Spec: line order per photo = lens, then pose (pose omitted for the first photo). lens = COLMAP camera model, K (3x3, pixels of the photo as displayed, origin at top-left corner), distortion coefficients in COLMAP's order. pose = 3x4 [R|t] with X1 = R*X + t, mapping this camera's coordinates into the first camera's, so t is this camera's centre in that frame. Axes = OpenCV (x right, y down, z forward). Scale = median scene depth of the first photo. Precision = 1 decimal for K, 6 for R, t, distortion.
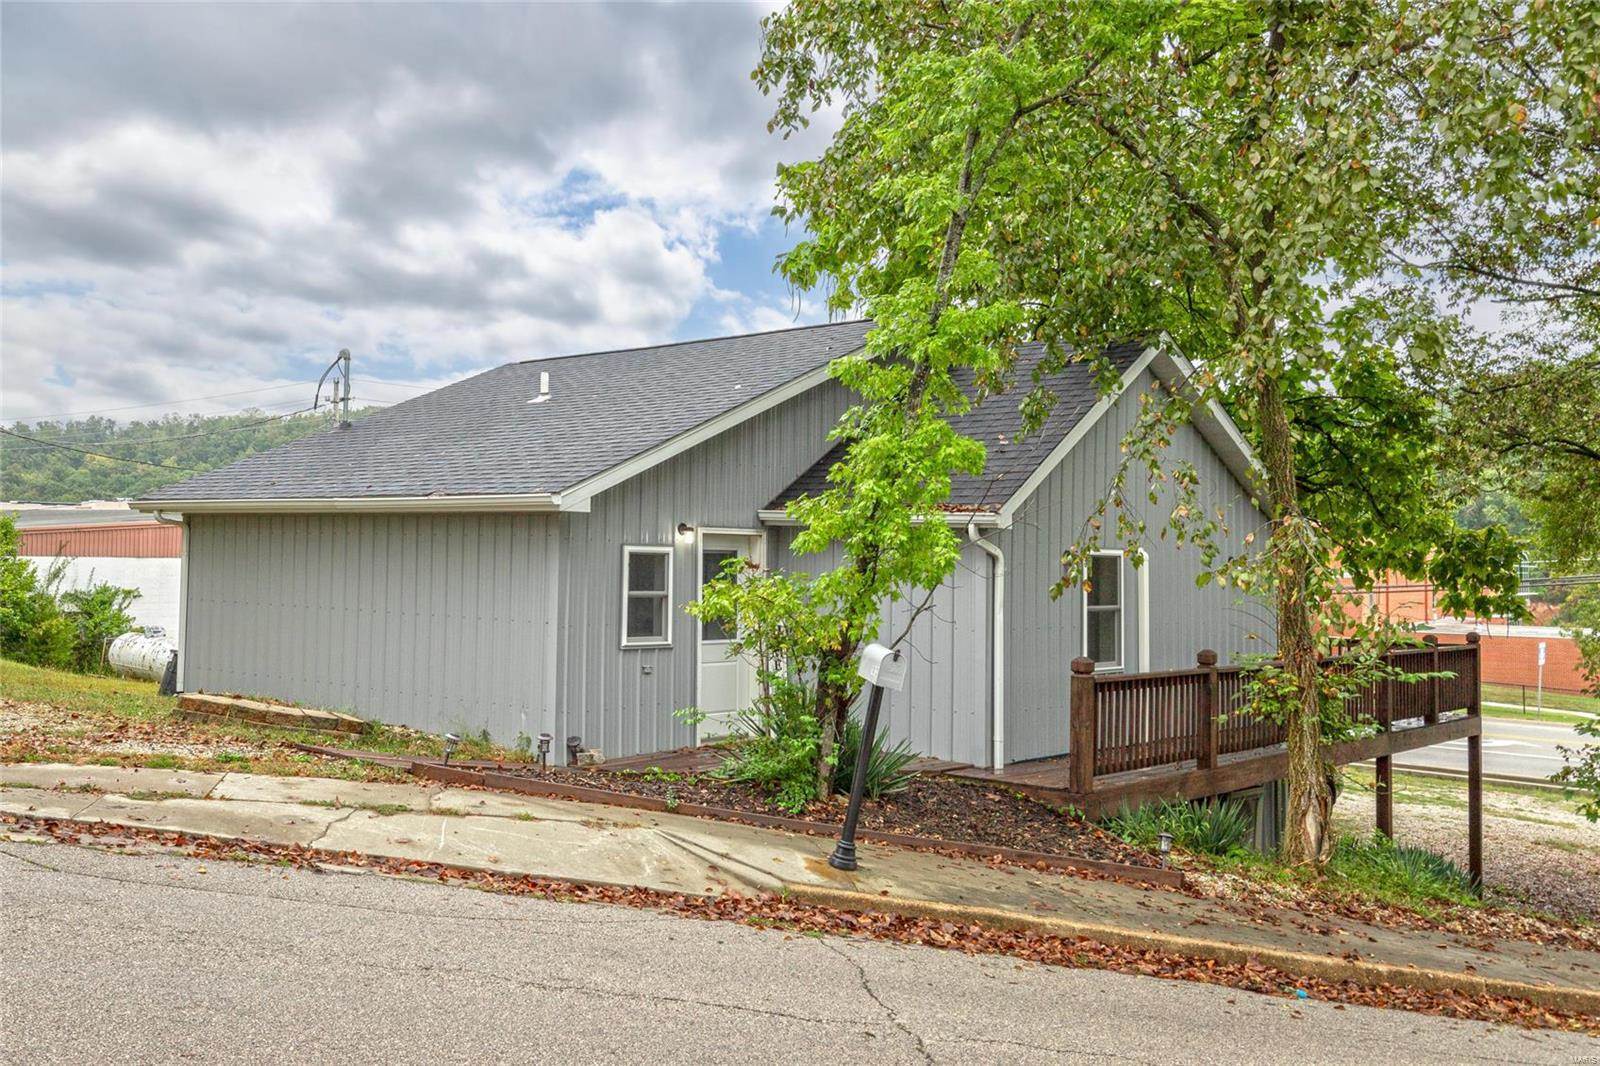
lens RADIAL K [[1309.1, 0, 800.0], [0, 1309.1, 533.0], [0, 0, 1]] dist [0.000804, 0.000541]
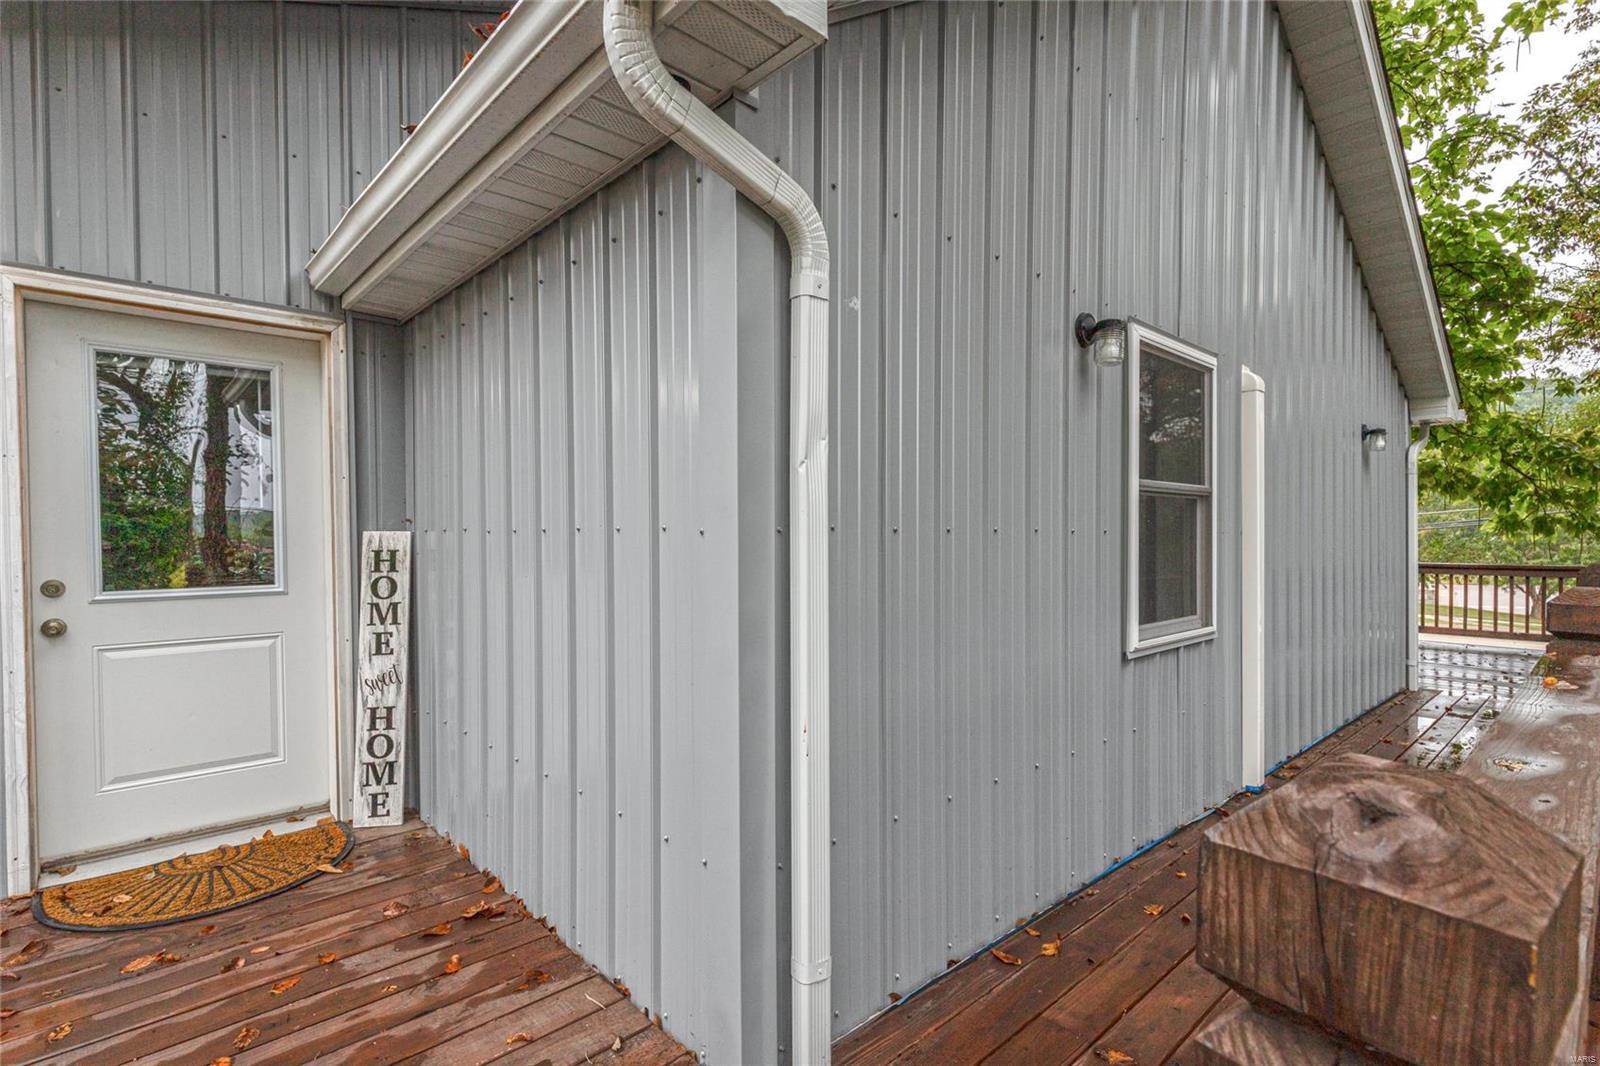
lens RADIAL K [[761.3, 0, 800.0], [0, 761.3, 533.0], [0, 0, 1]] dist [0.000062, -0.000017]
pose [[0.990995, -0.012685, -0.133294, 0.139808], [0.017387, 0.999265, 0.034171, 0.057870], [0.132763, -0.036181, 0.990487, 0.712685]]
